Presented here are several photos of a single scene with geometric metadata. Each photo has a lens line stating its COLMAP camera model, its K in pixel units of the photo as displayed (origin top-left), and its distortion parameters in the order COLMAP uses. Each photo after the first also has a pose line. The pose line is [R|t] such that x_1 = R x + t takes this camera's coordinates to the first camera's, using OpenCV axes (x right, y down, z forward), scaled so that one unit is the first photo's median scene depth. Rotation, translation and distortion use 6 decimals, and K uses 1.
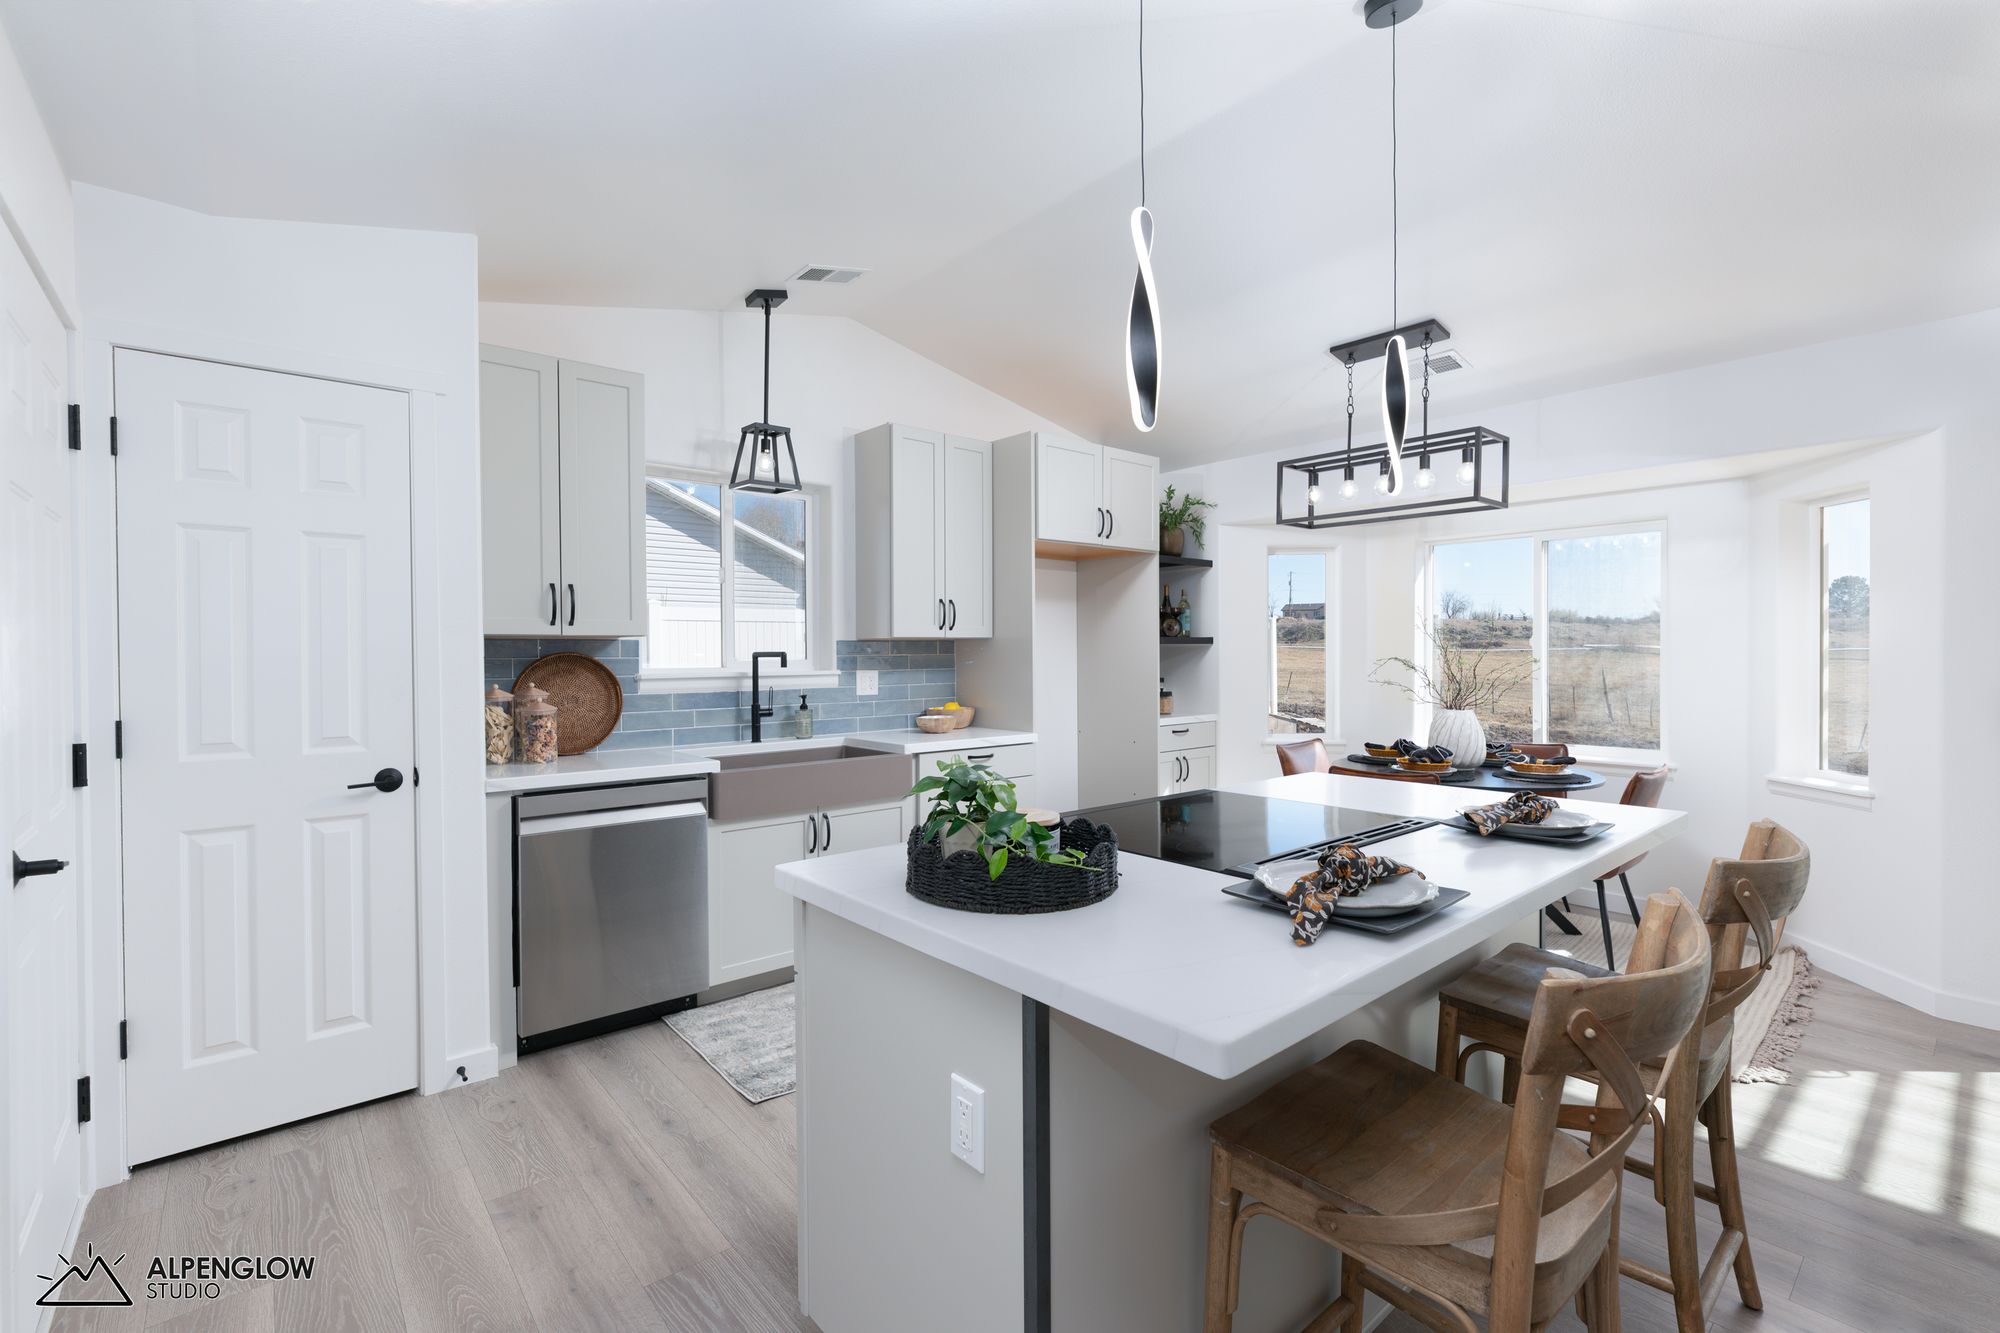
lens RADIAL K [[871.2, 0, 1015.6], [0, 871.2, 665.5], [0, 0, 1]] dist [0.000358, 0.001097]
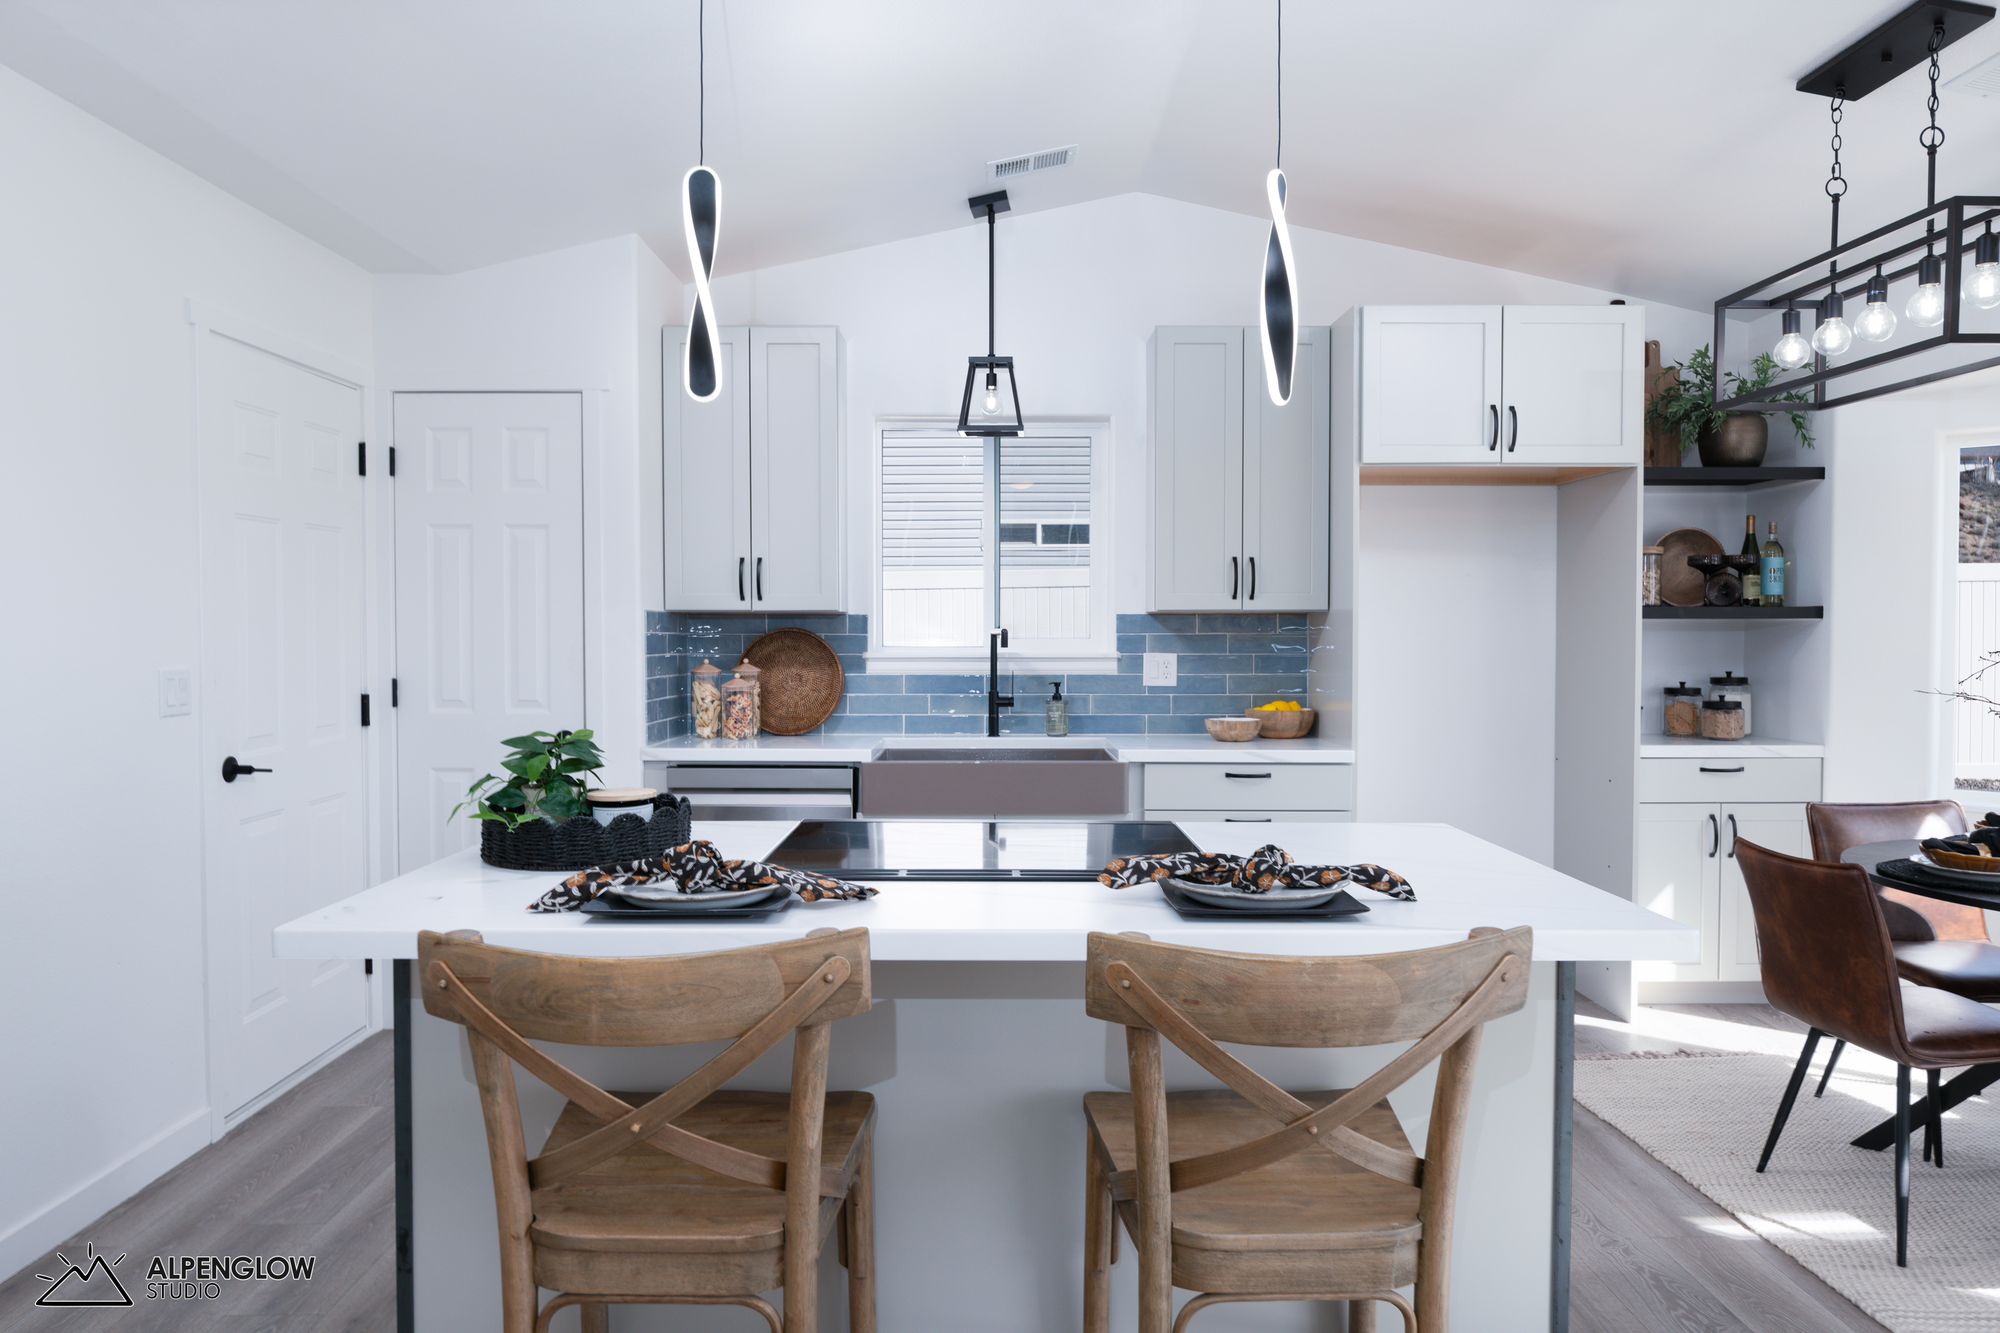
lens RADIAL K [[1308.9, 0, 1000.7], [0, 1308.9, 664.5], [0, 0, 1]] dist [-0.002991, -0.001747]
pose [[0.767306, 0.024103, -0.640828, 0.542338], [-0.015179, 0.999696, 0.019426, -0.005781], [0.641102, -0.005179, 0.767439, 0.044471]]
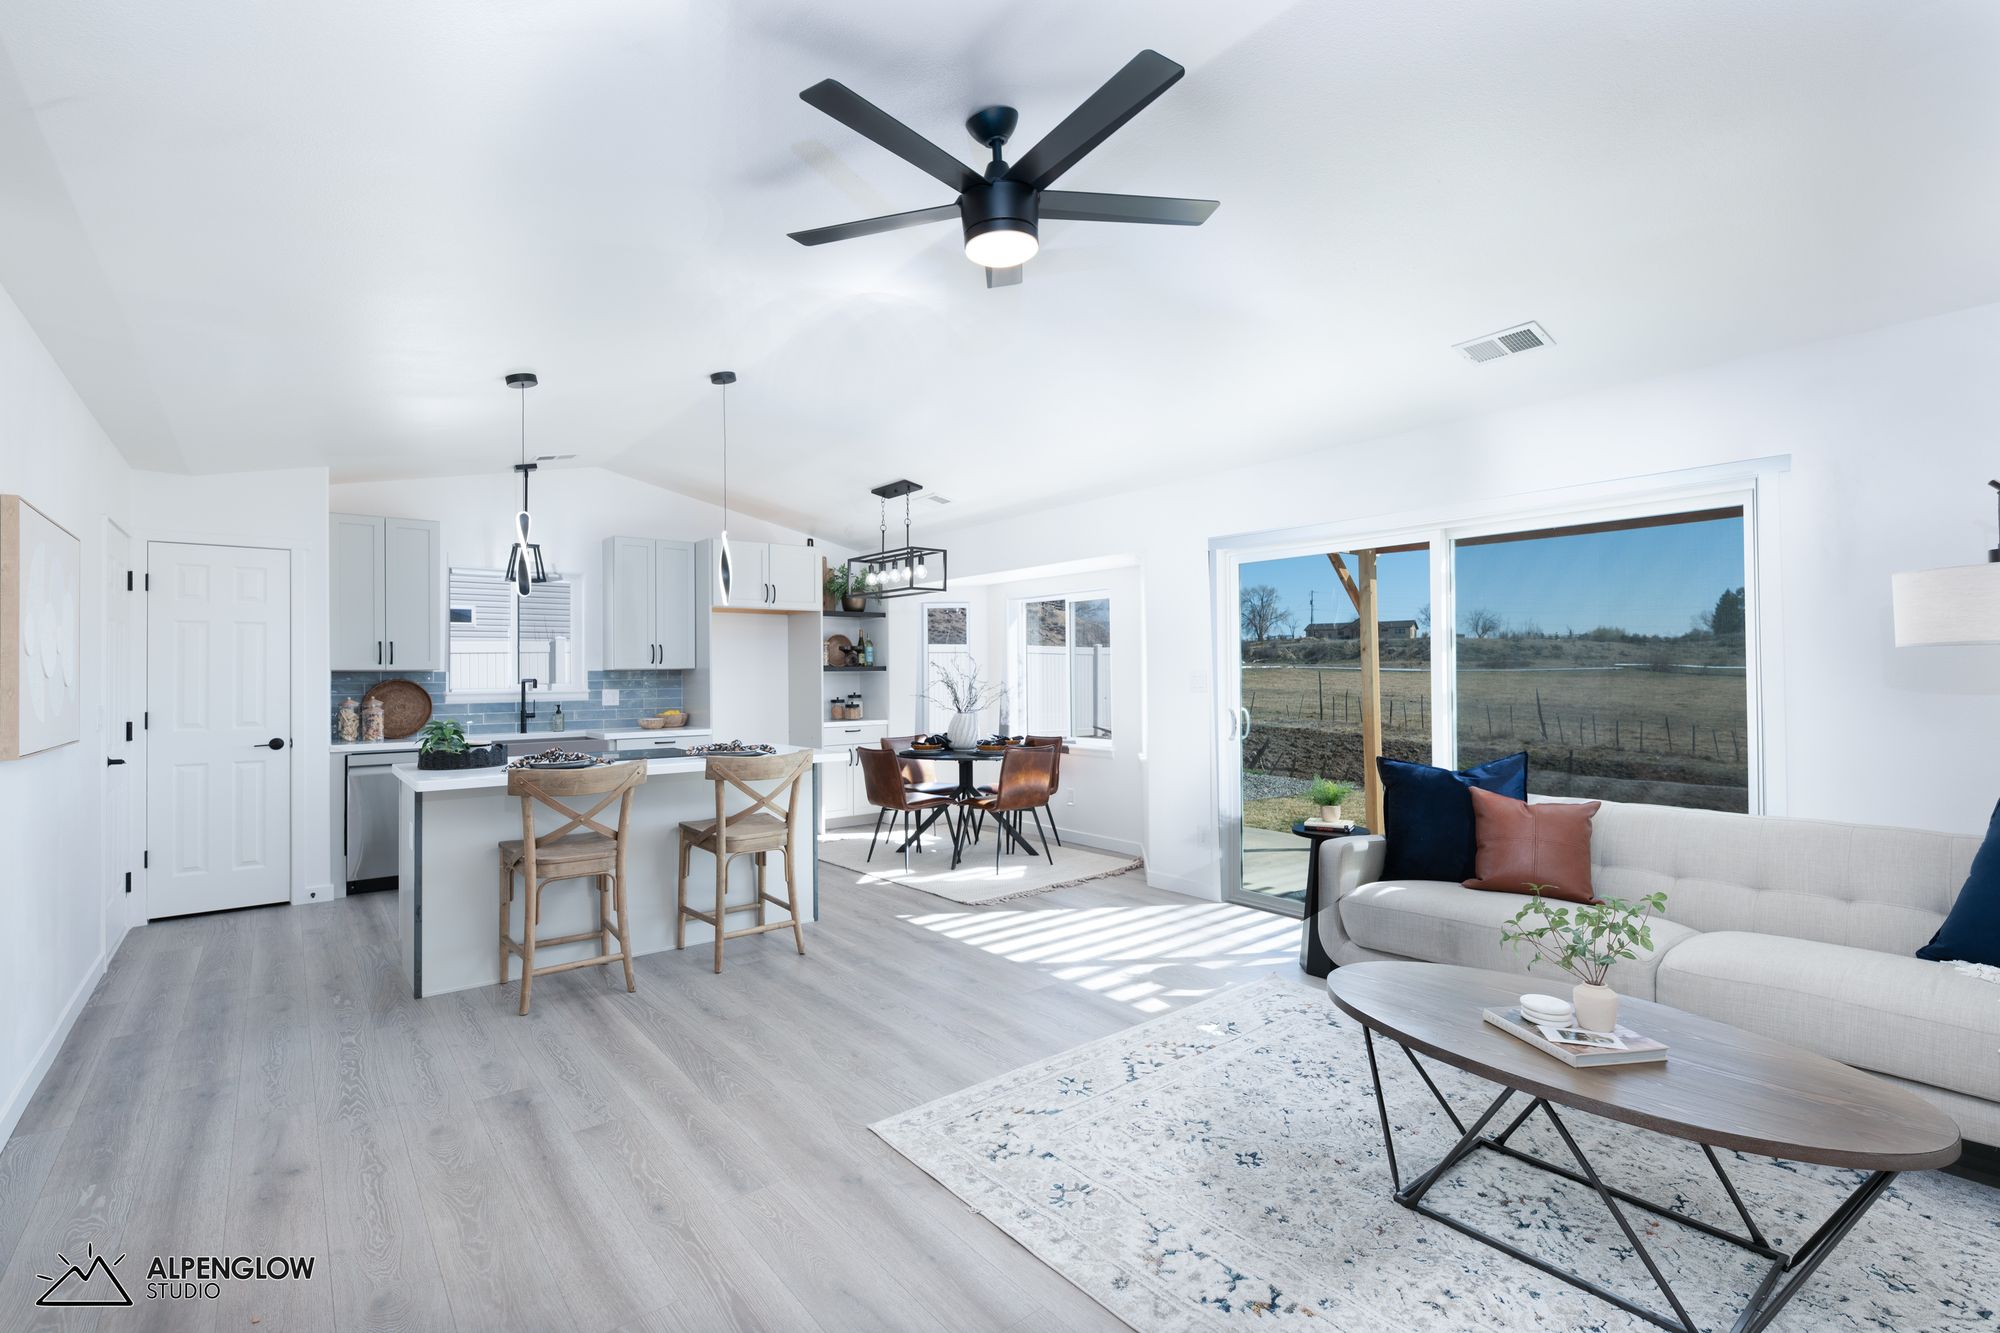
lens RADIAL K [[871.2, 0, 984.2], [0, 871.2, 666.4], [0, 0, 1]] dist [0.000358, 0.001097]
pose [[0.999250, -0.003812, -0.038541, 0.669825], [0.002859, 0.999690, -0.024741, 0.005376], [0.038624, 0.024612, 0.998951, -0.641472]]
